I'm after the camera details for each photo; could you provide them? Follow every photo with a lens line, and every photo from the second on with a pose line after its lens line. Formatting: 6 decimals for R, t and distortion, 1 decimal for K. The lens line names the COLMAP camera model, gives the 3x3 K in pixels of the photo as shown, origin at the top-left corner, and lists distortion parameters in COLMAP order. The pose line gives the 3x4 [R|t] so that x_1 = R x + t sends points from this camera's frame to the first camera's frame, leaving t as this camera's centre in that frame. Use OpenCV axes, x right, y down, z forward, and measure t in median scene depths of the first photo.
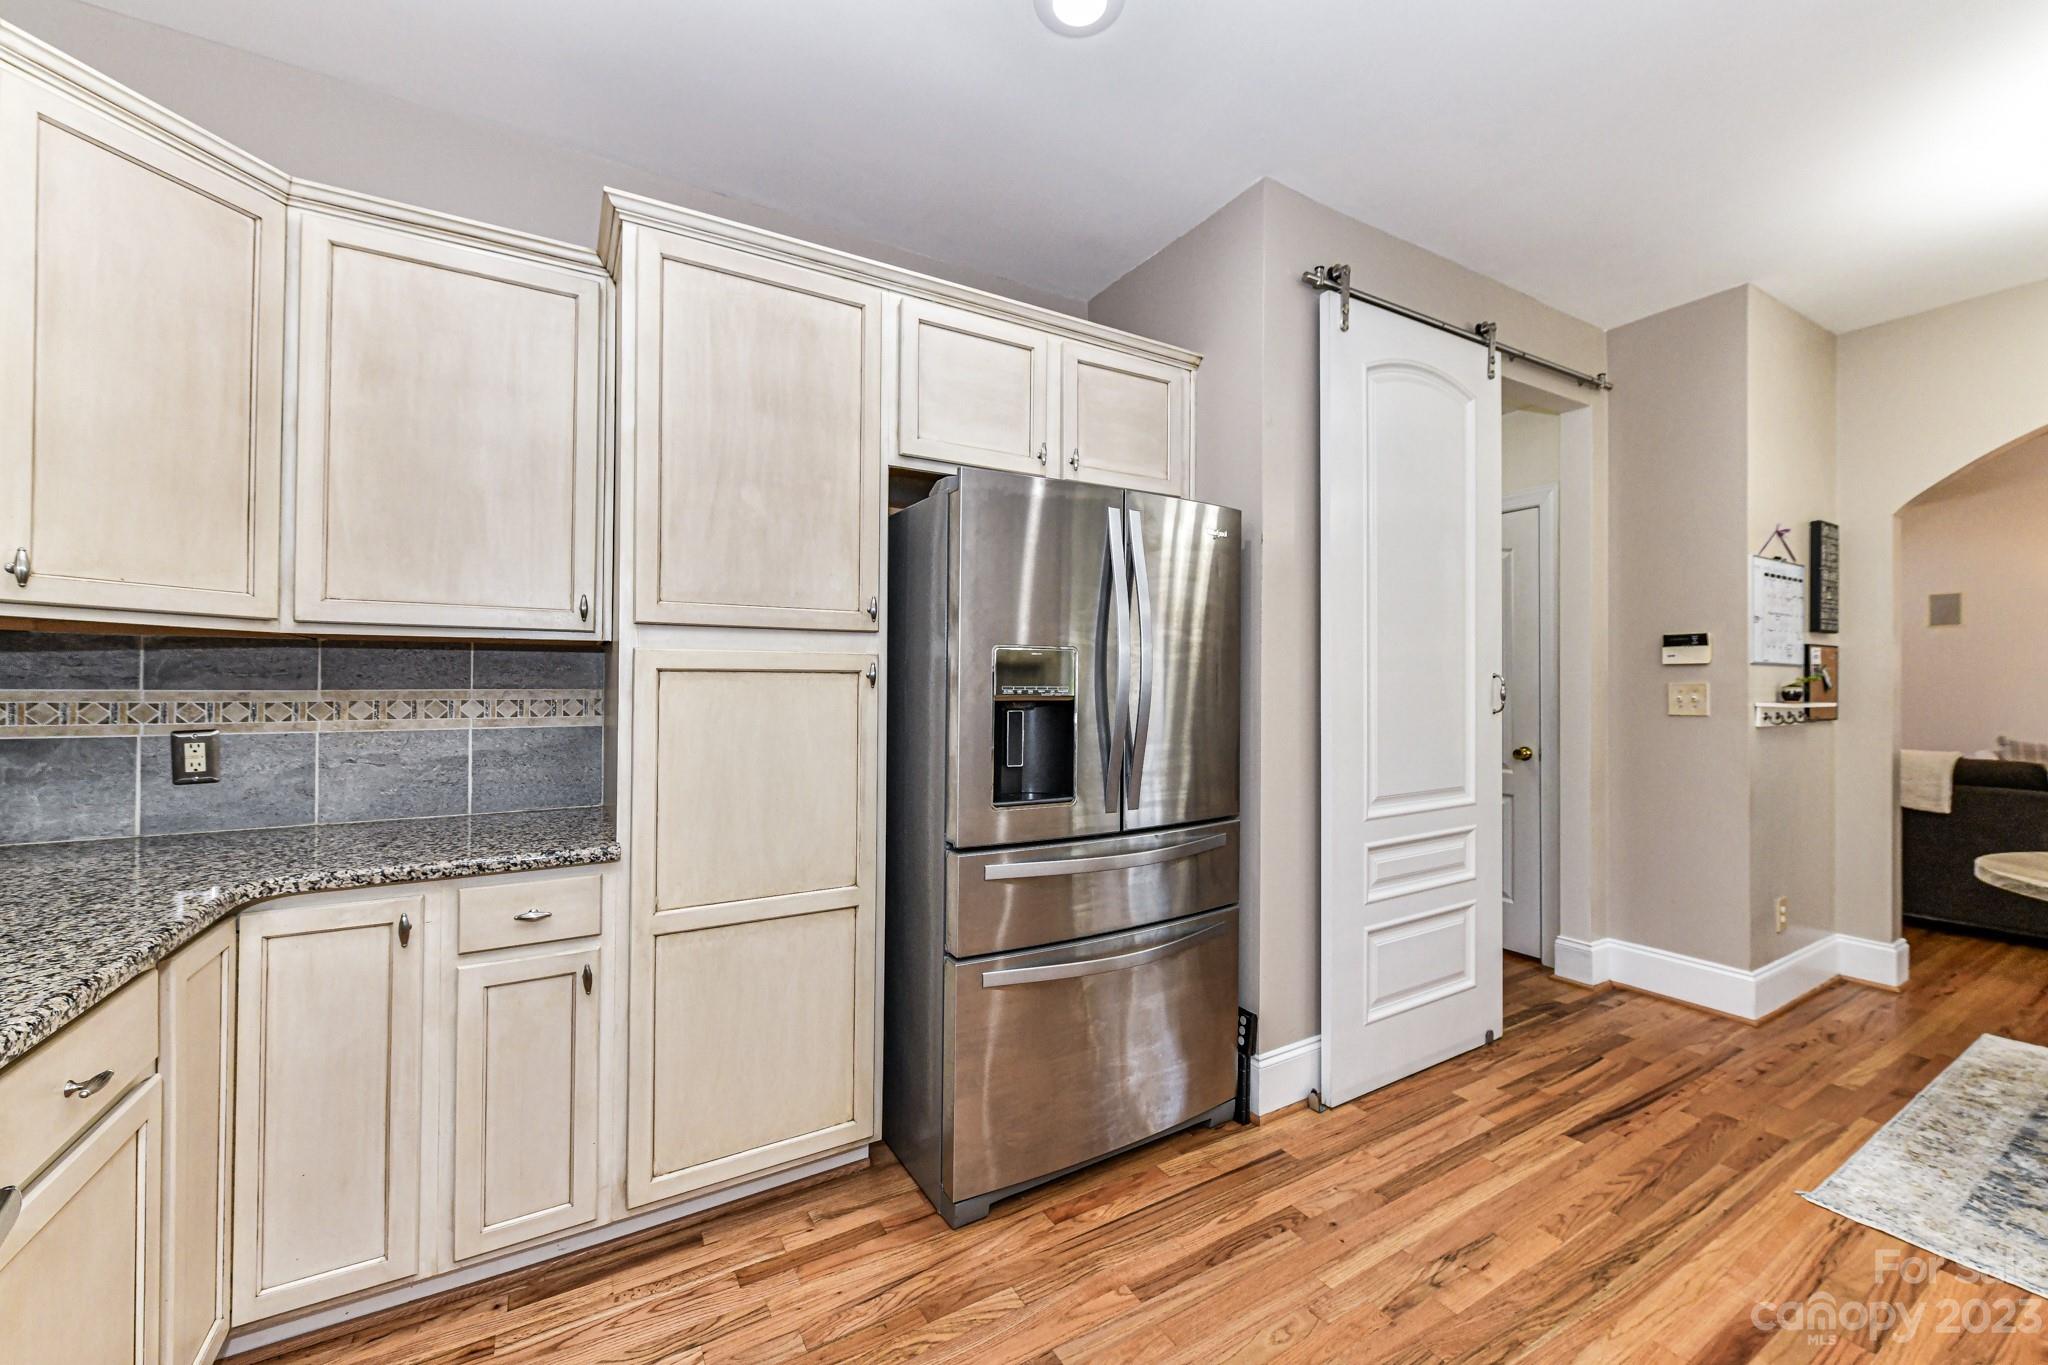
lens RADIAL K [[800.6, 0, 1031.3], [0, 800.6, 686.8], [0, 0, 1]] dist [0.000741, -0.000244]
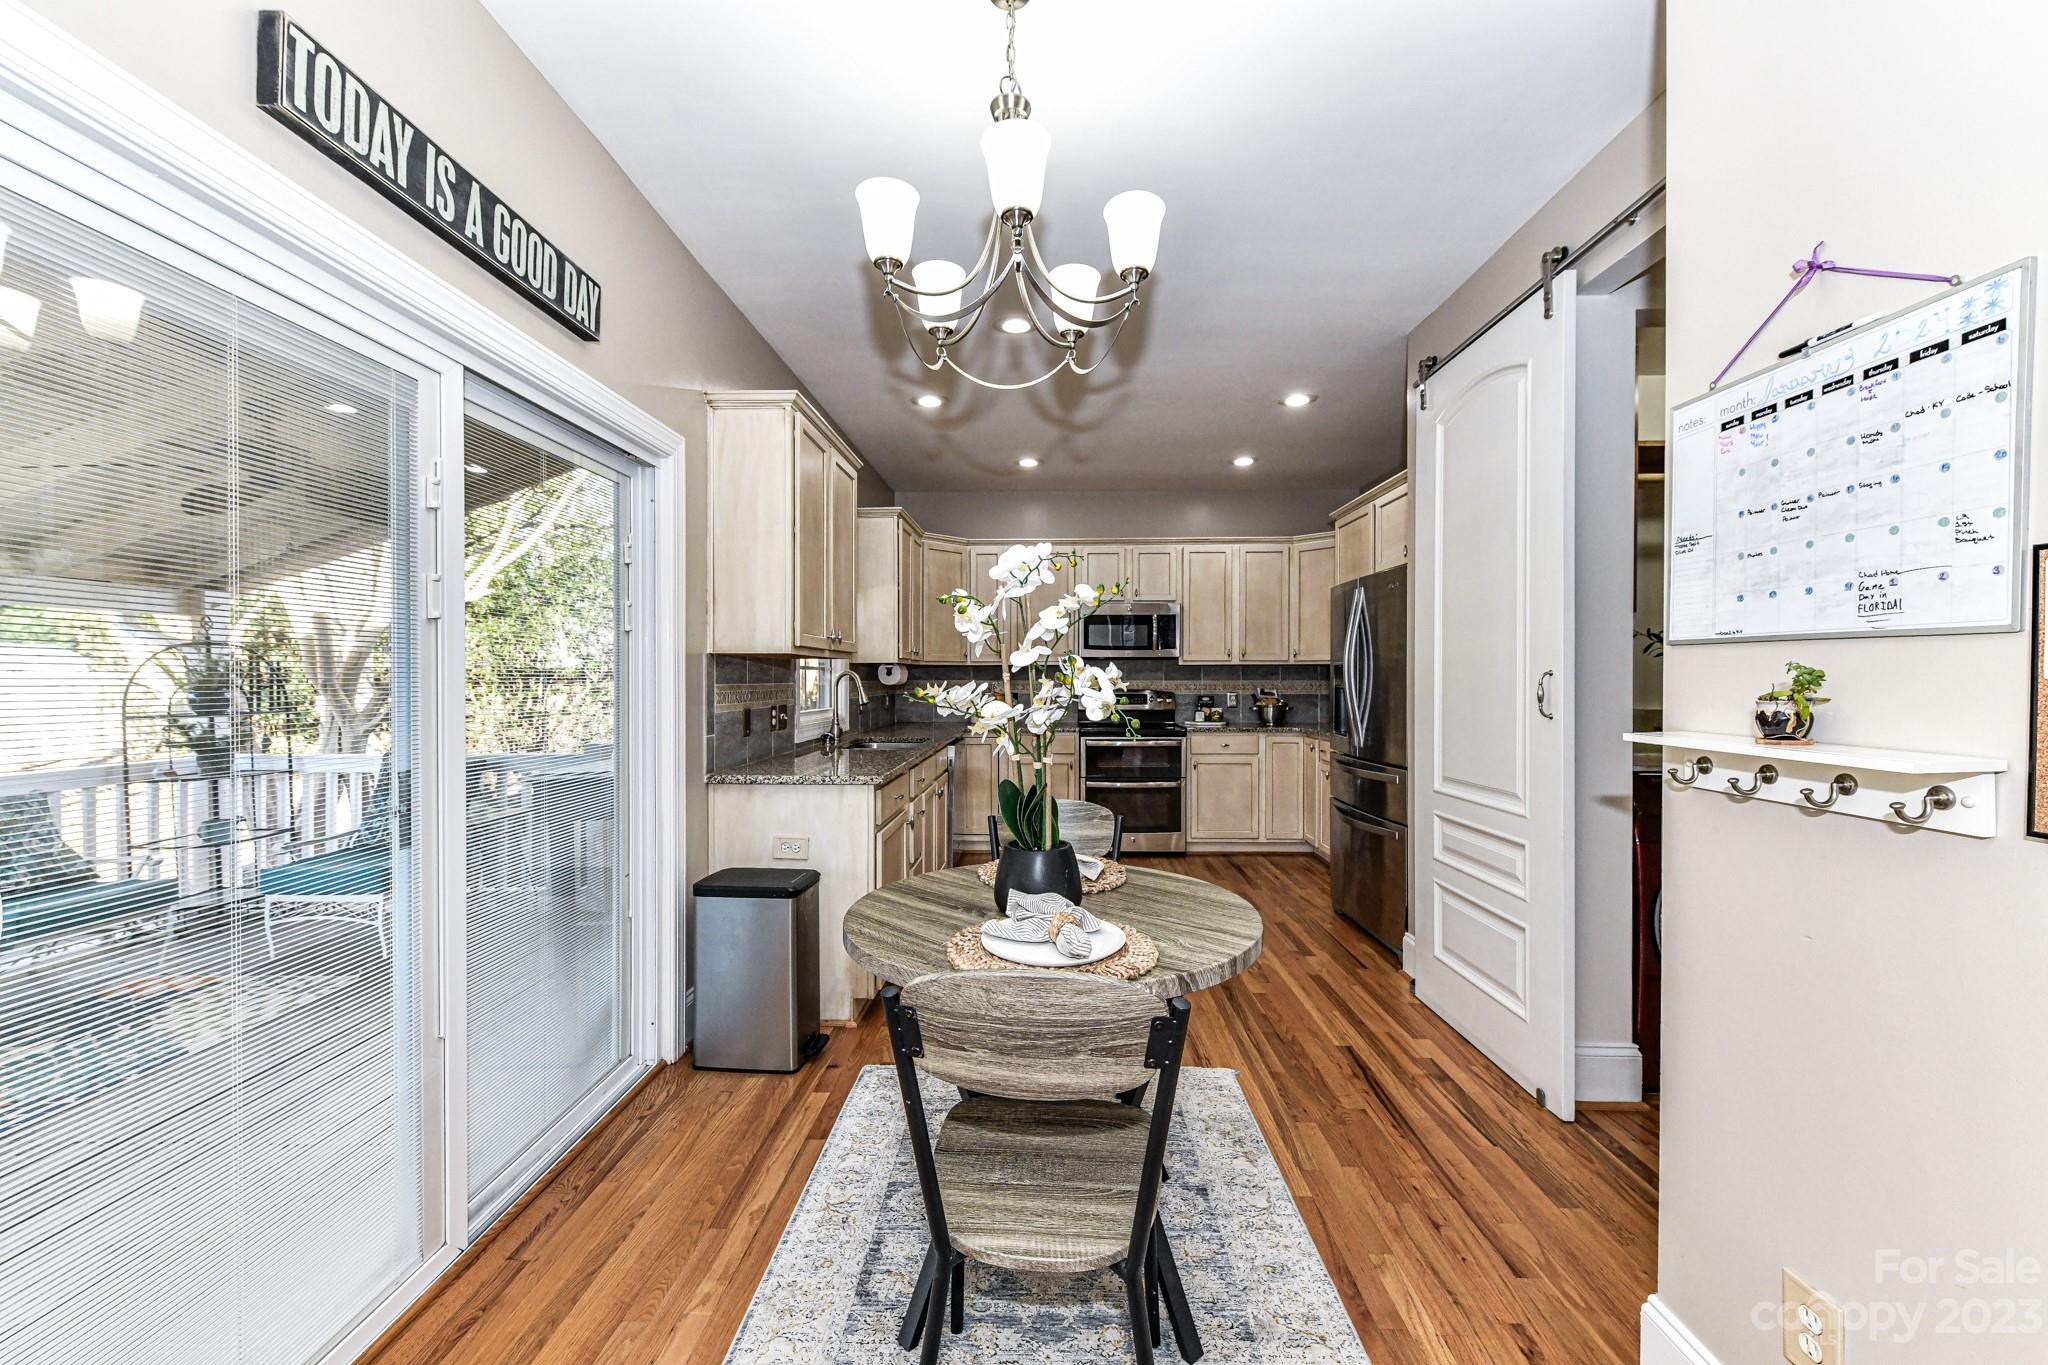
lens RADIAL K [[800.6, 0, 1031.3], [0, 800.6, 686.8], [0, 0, 1]] dist [0.000741, -0.000244]
pose [[-0.531497, 0.010193, -0.846999, 2.539489], [-0.002140, 0.999908, 0.013376, -0.010672], [0.847058, 0.008922, -0.531426, 1.595651]]
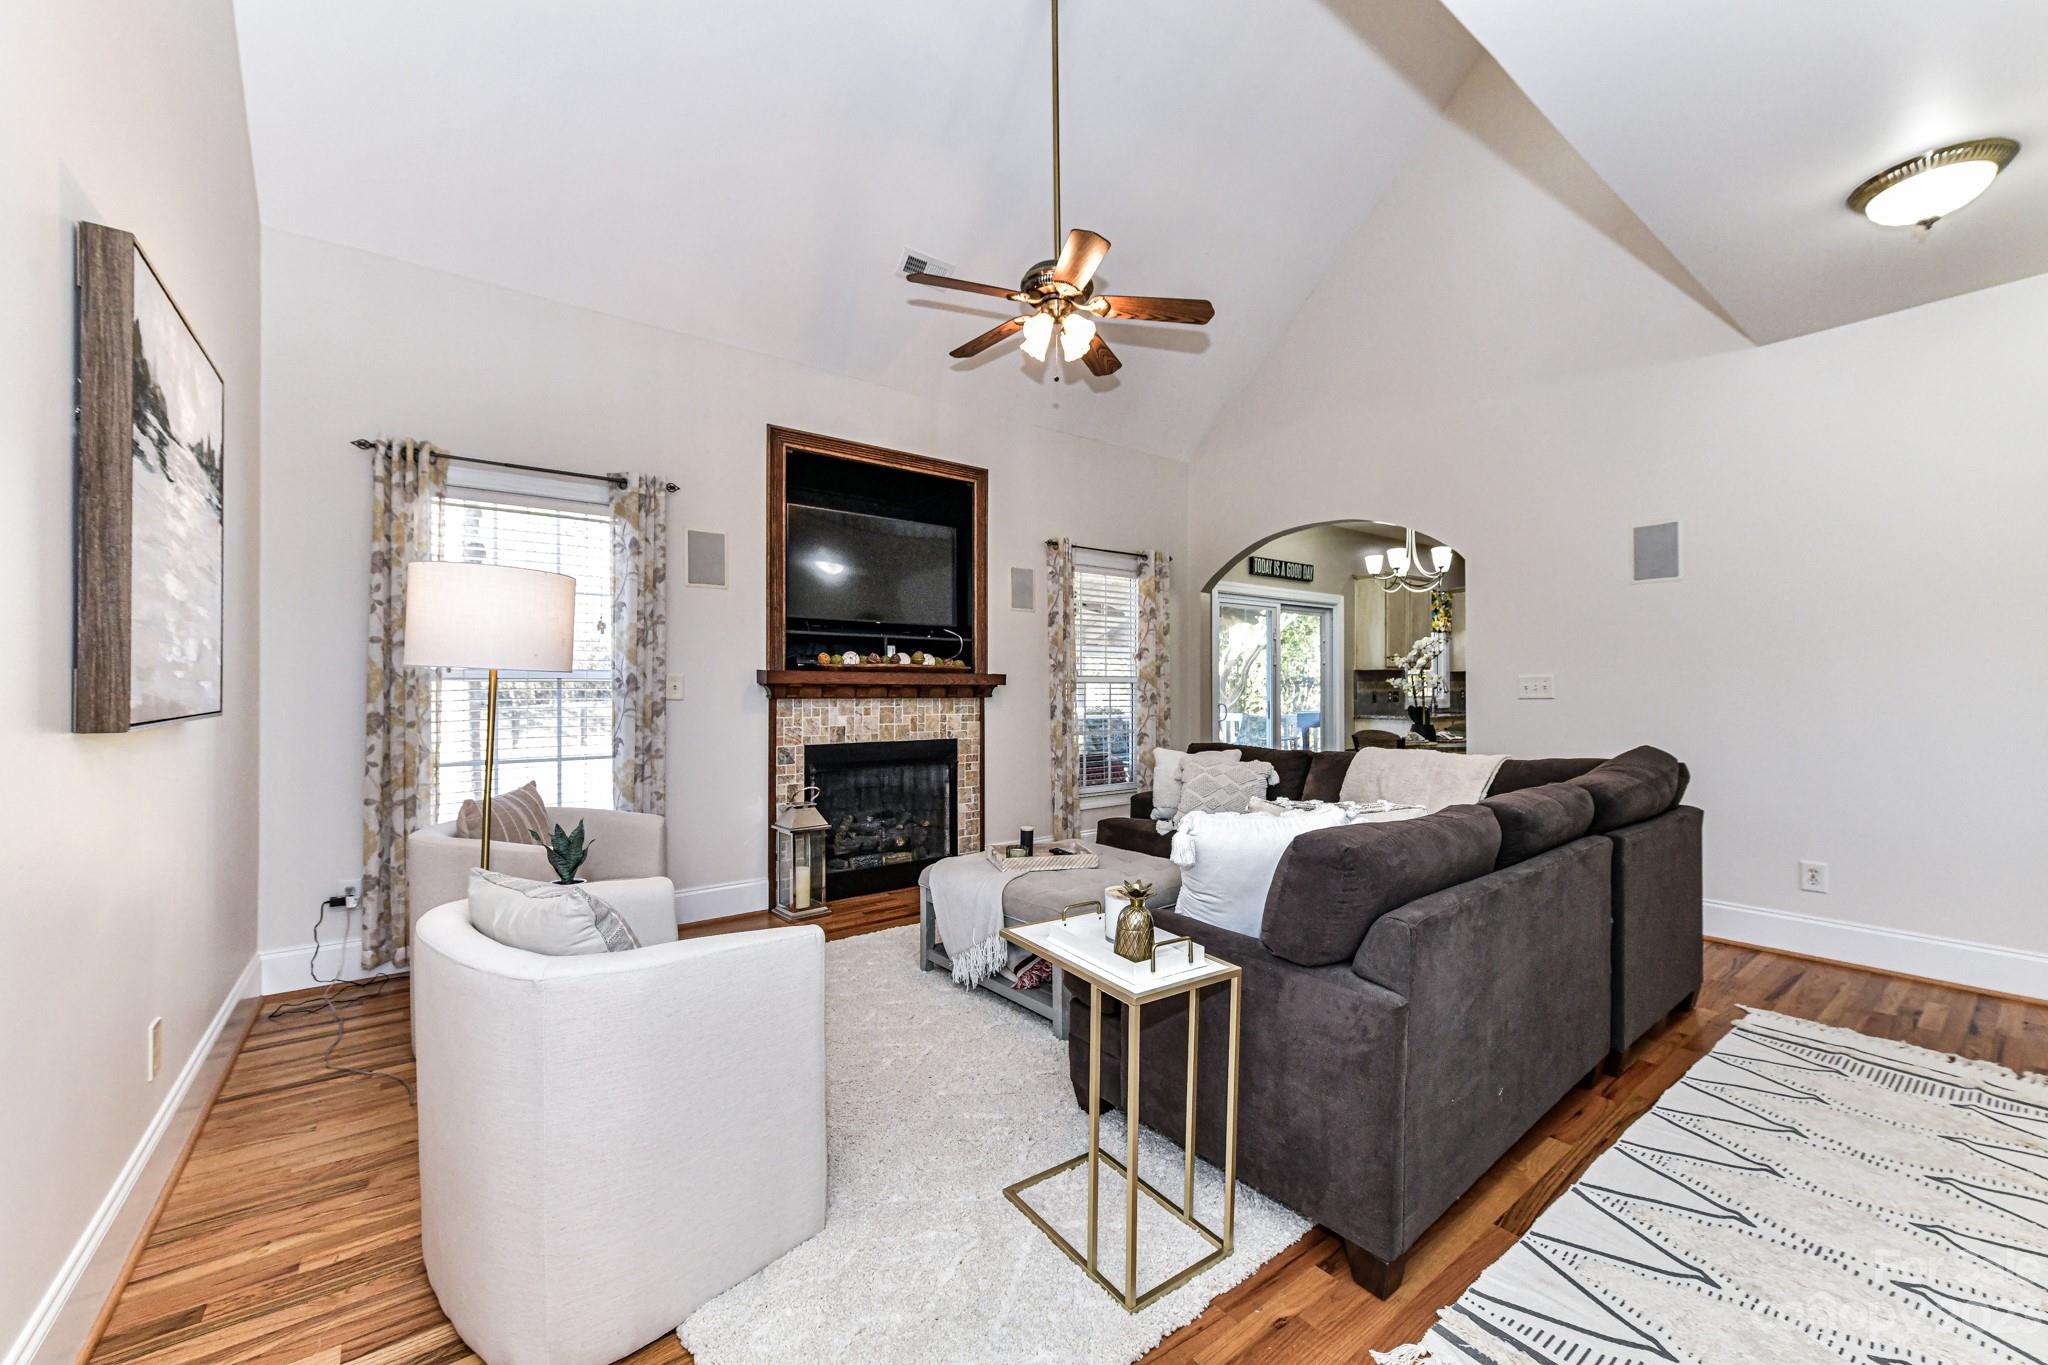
lens RADIAL K [[800.6, 0, 1031.3], [0, 800.6, 686.8], [0, 0, 1]] dist [0.000741, -0.000244]
pose [[-0.992065, 0.006725, -0.125549, 3.850631], [0.006300, 0.999973, 0.003782, 0.005202], [0.125571, 0.002961, -0.992080, 4.372440]]
